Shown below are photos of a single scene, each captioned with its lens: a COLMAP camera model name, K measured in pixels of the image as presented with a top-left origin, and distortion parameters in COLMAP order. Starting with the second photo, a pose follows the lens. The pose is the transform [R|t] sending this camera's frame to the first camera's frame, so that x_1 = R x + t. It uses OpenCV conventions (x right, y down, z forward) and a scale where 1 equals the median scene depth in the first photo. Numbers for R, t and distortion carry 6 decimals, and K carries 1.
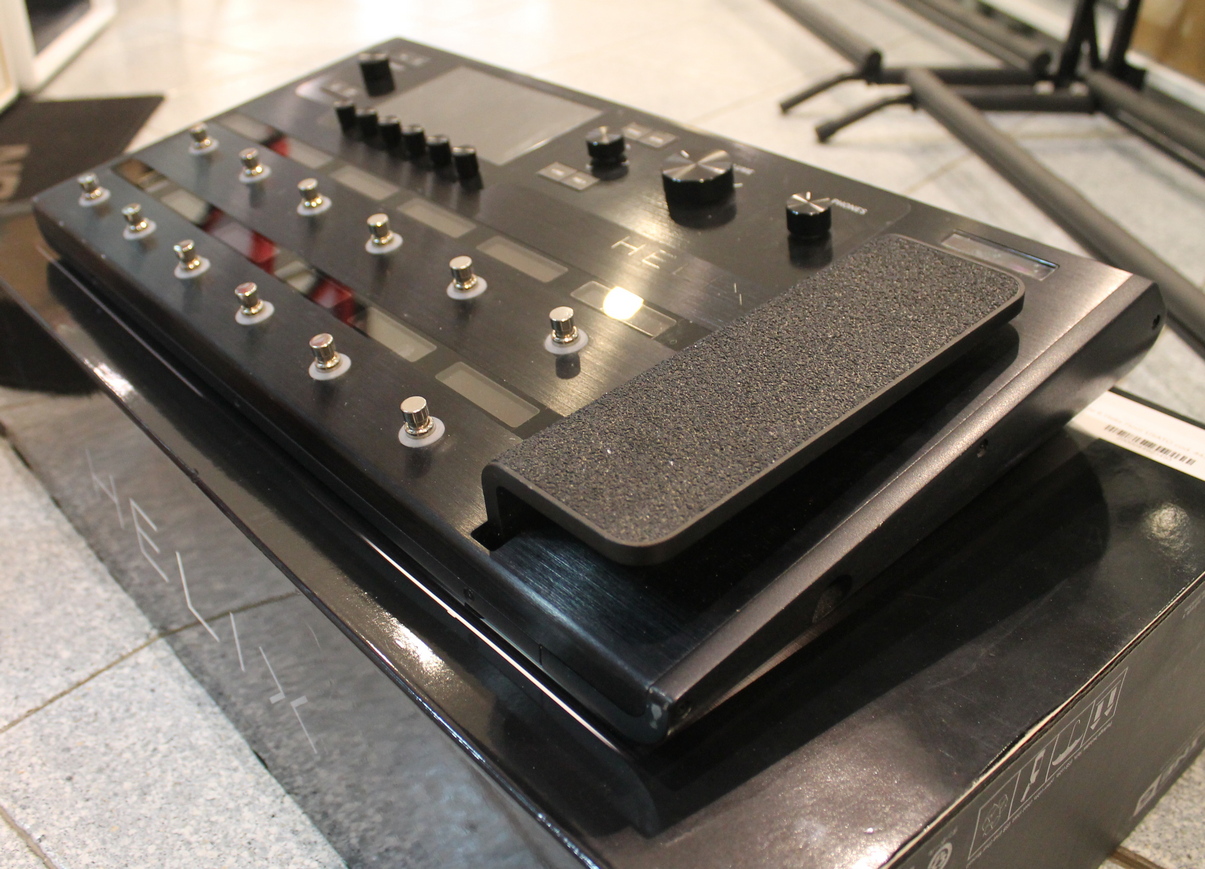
lens RADIAL K [[1182.2, 0, 602.5], [0, 1182.2, 434.5], [0, 0, 1]] dist [-0.004522, -0.000116]
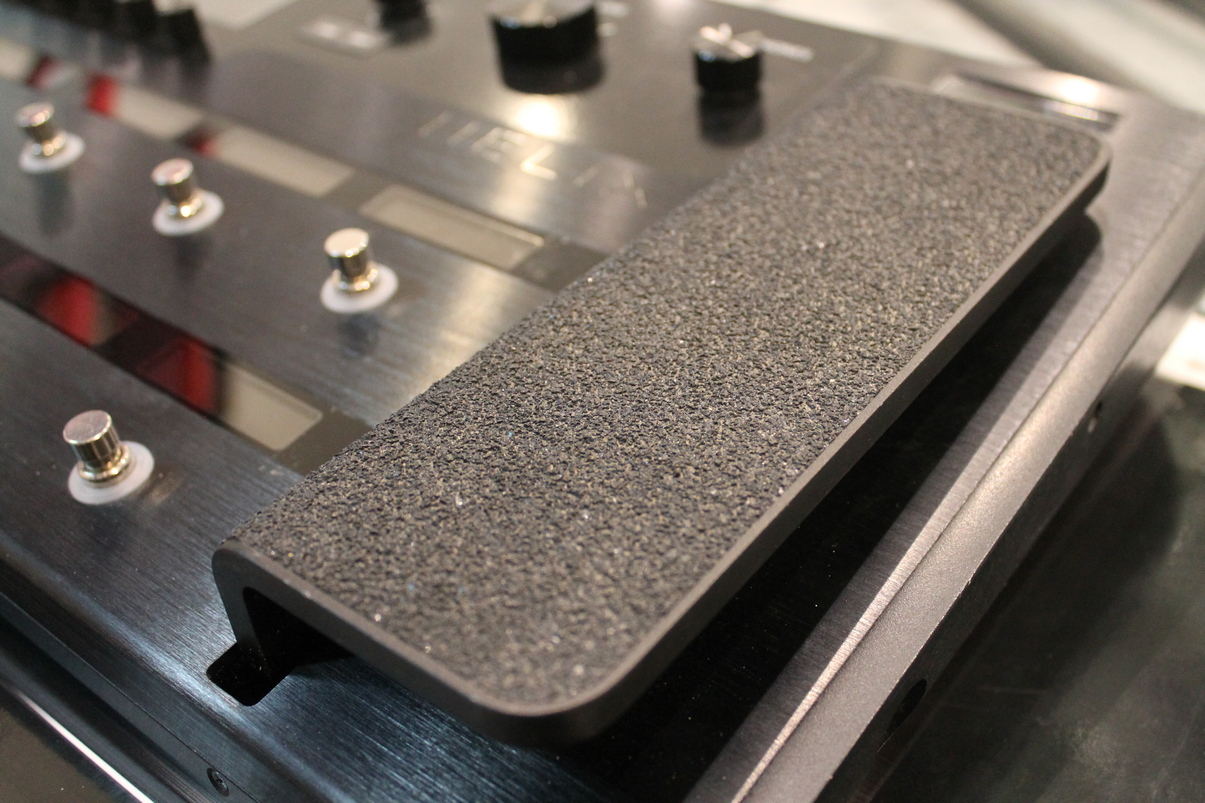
lens RADIAL K [[1345.1, 0, 602.5], [0, 1345.1, 401.5], [0, 0, 1]] dist [-0.115657, 0.002330]
pose [[0.986828, -0.088823, 0.135210, -0.007165], [0.086739, 0.996005, 0.021238, -0.033130], [-0.136556, -0.009230, 0.990589, 0.402758]]
